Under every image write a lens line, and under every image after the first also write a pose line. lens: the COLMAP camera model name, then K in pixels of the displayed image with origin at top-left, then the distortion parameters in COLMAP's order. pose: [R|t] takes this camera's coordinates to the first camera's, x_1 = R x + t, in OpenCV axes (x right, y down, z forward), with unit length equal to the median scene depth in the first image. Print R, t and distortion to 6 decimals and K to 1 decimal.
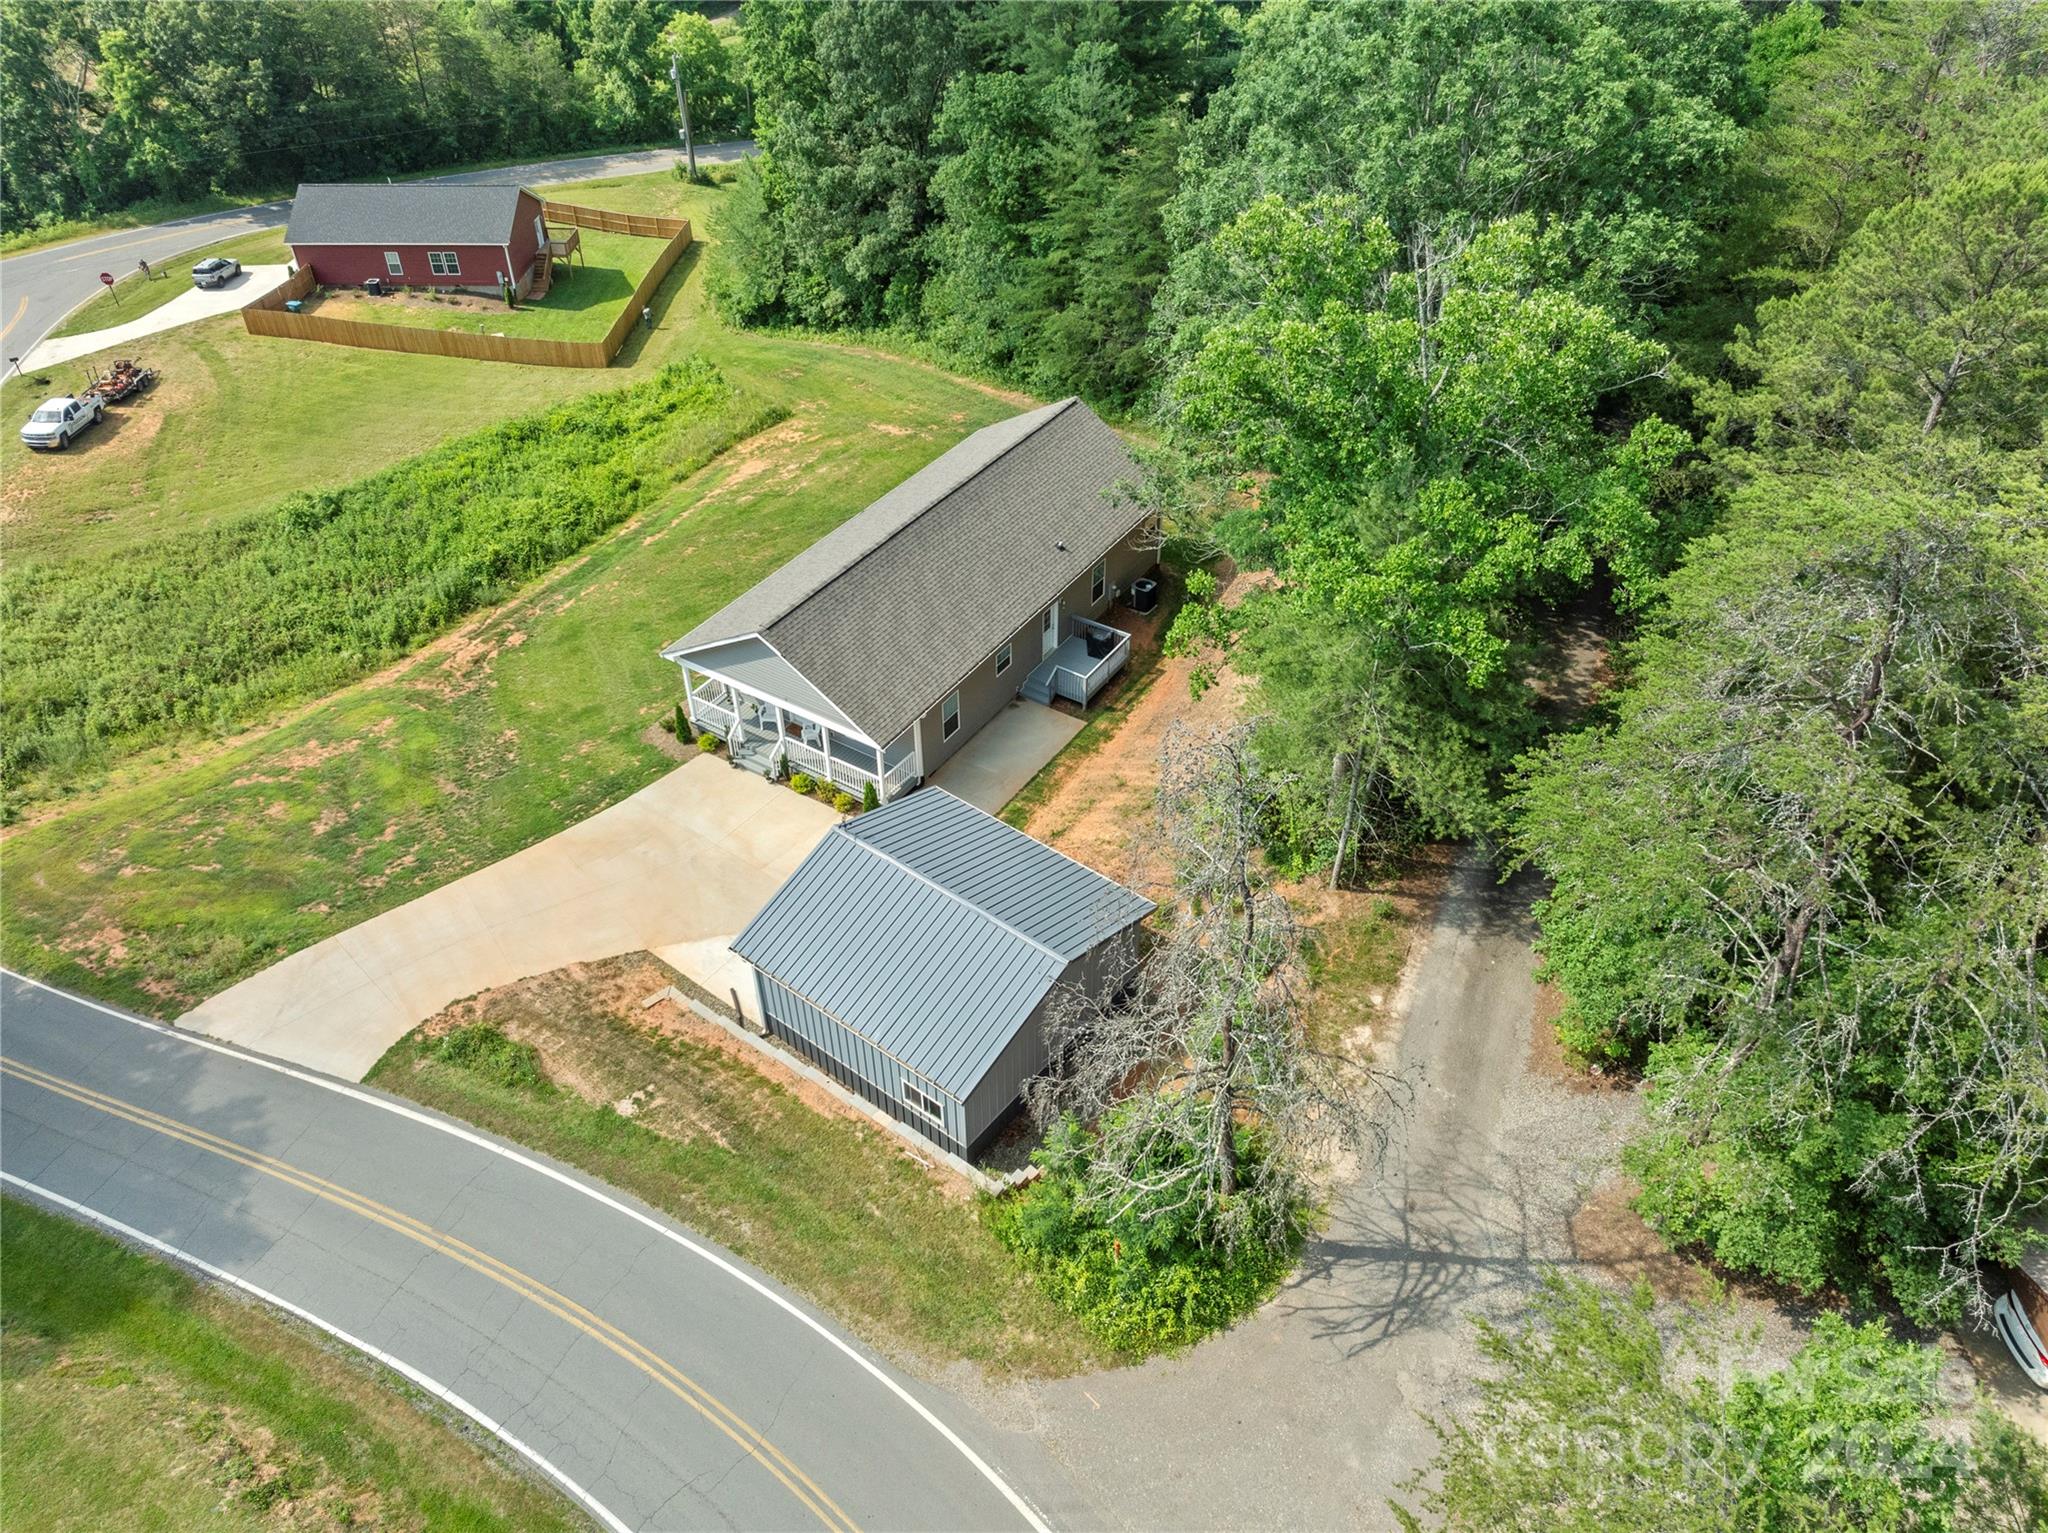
lens RADIAL K [[1441.5, 0, 1026.7], [0, 1441.5, 771.6], [0, 0, 1]] dist [-0.043218, 0.004569]
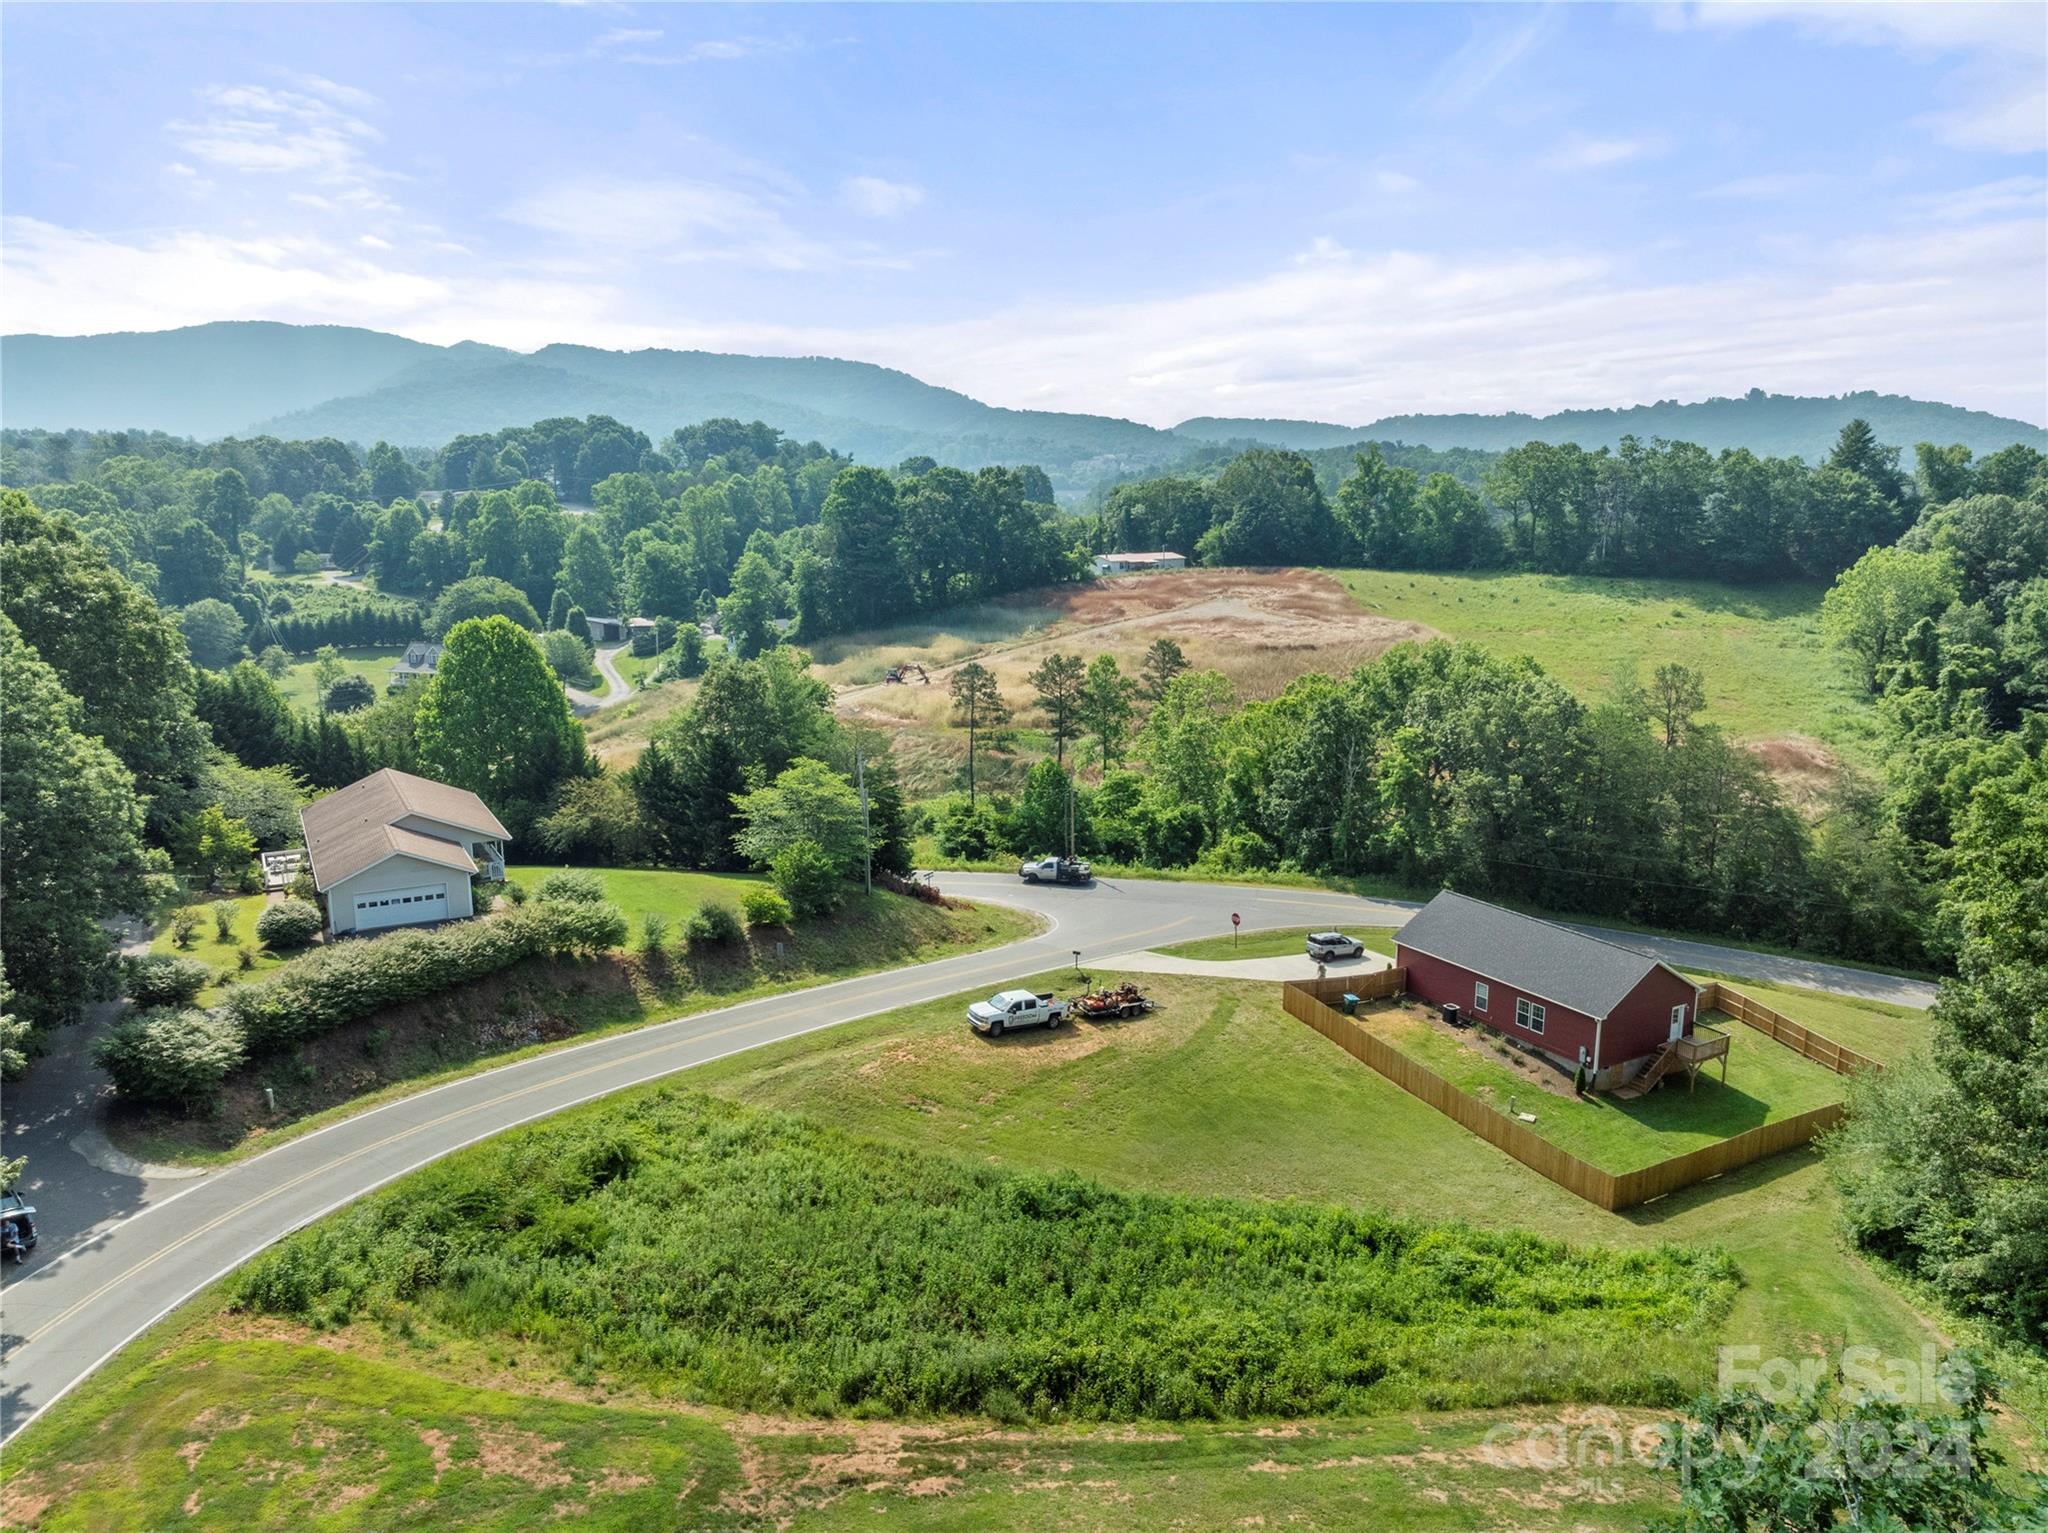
lens RADIAL K [[1436.4, 0, 1033.4], [0, 1436.4, 756.1], [0, 0, 1]] dist [-0.036213, 0.002018]
pose [[0.529018, 0.154410, -0.834445, 0.167999], [-0.548839, 0.812225, -0.197652, -0.273470], [0.647237, 0.562537, 0.514428, 0.533912]]
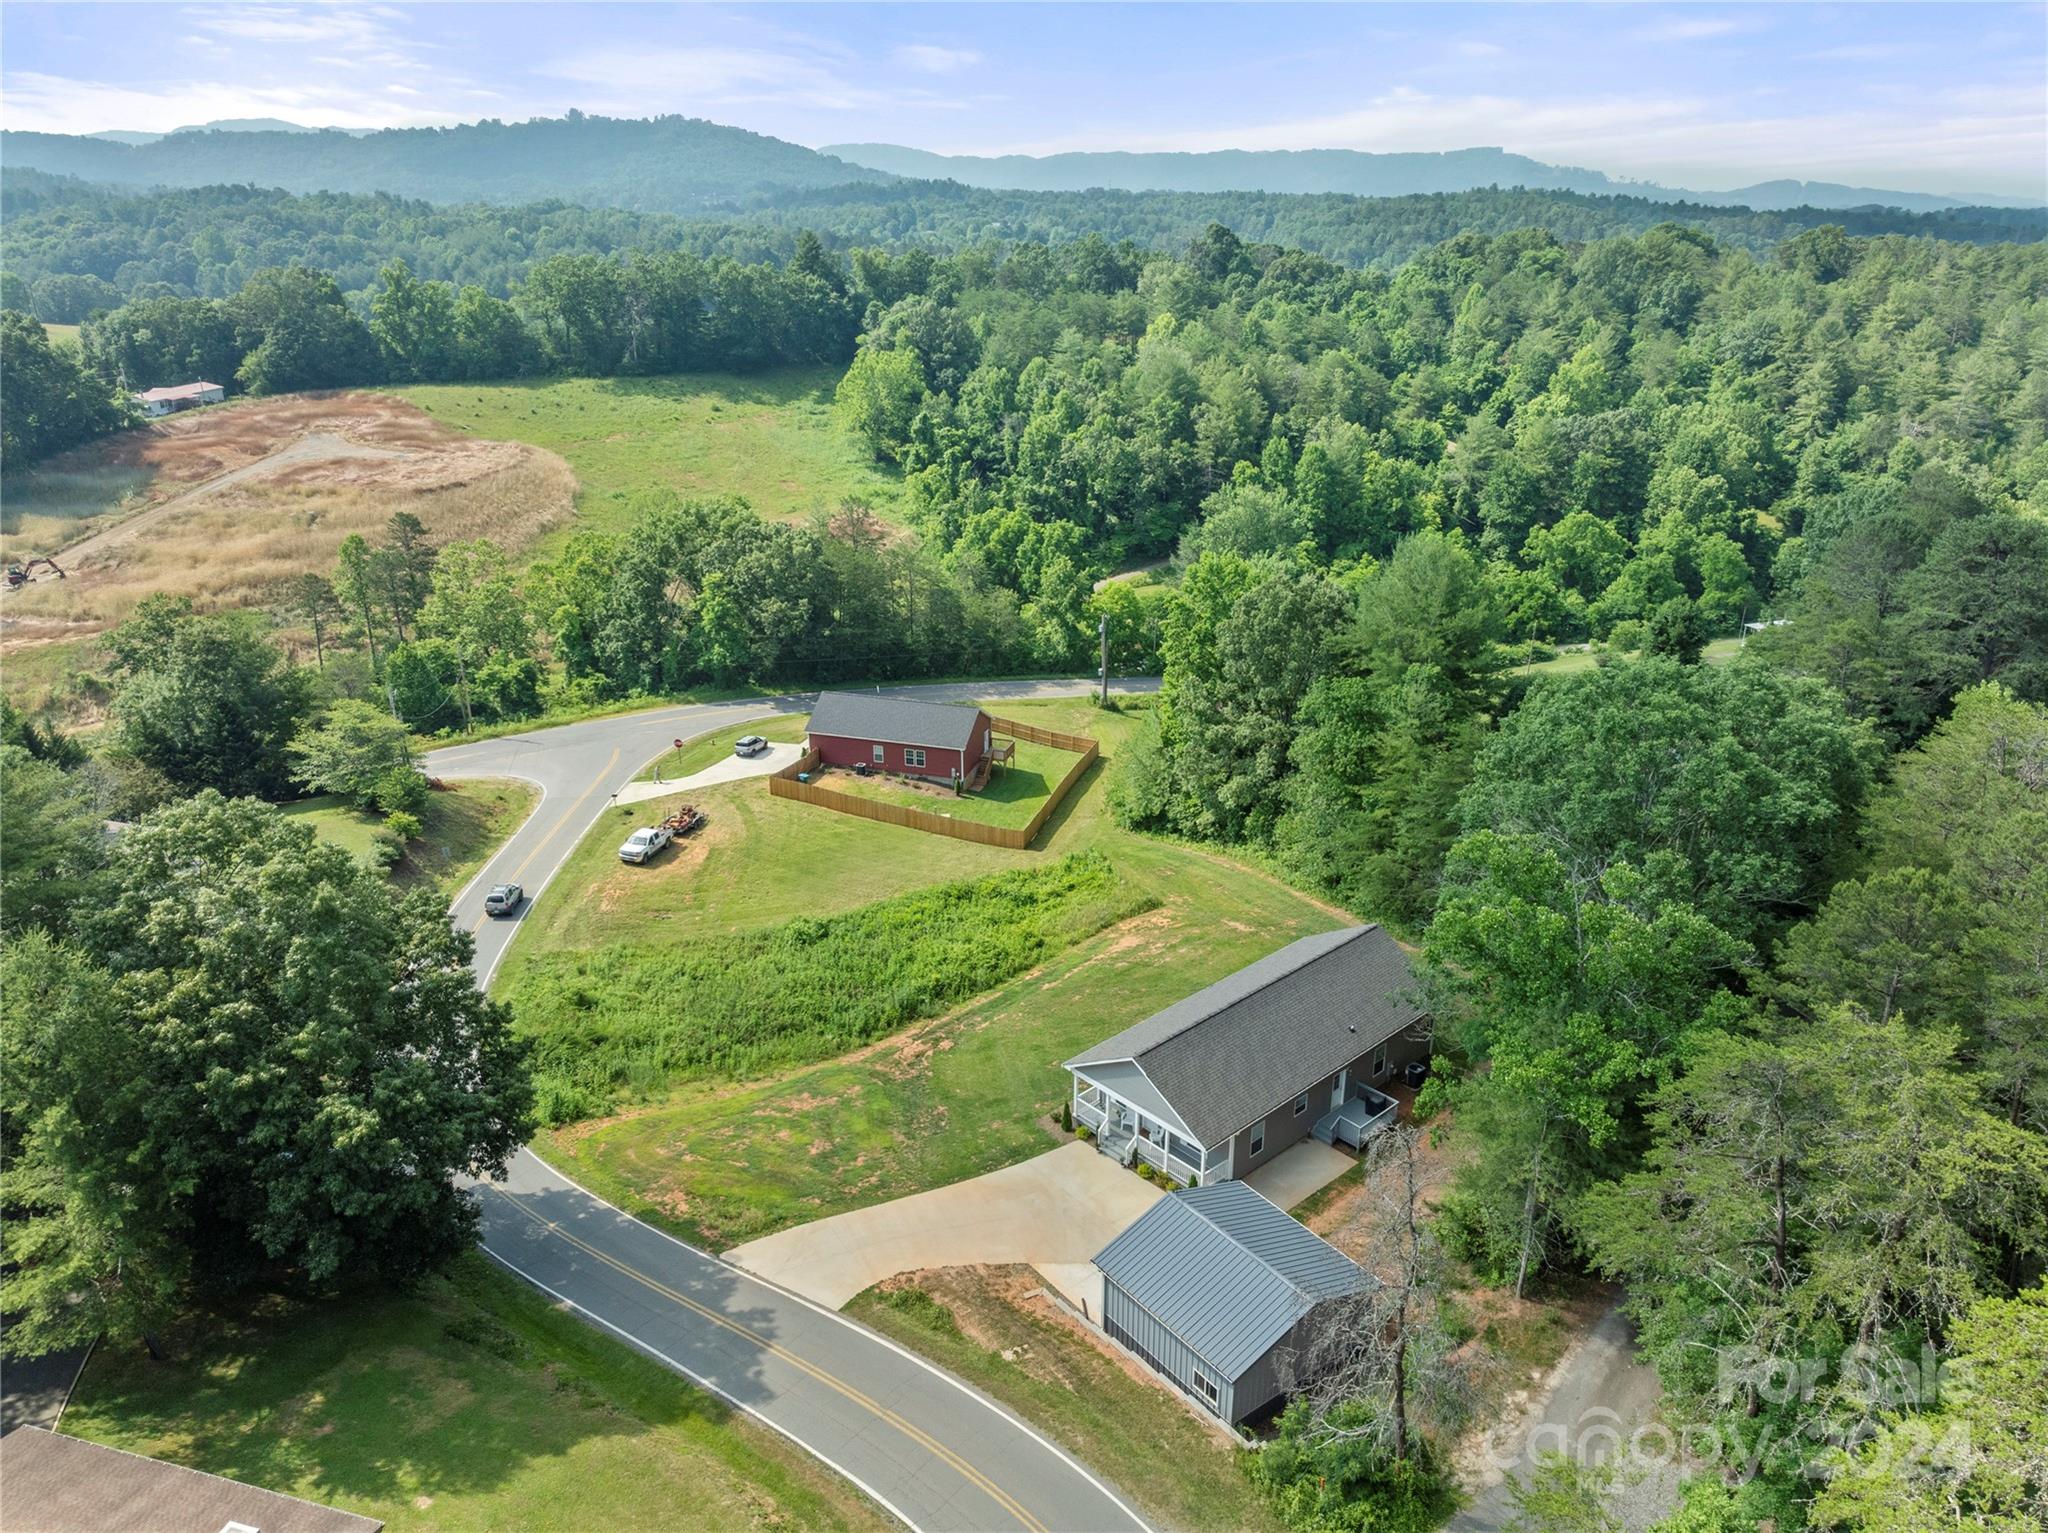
lens RADIAL K [[1438.1, 0, 1028.3], [0, 1438.1, 762.3], [0, 0, 1]] dist [-0.015948, -0.026638]
pose [[0.965897, 0.091625, -0.242172, 0.028993], [-0.165542, 0.937696, -0.305487, 0.064135], [0.199094, 0.335159, 0.920885, -0.355683]]
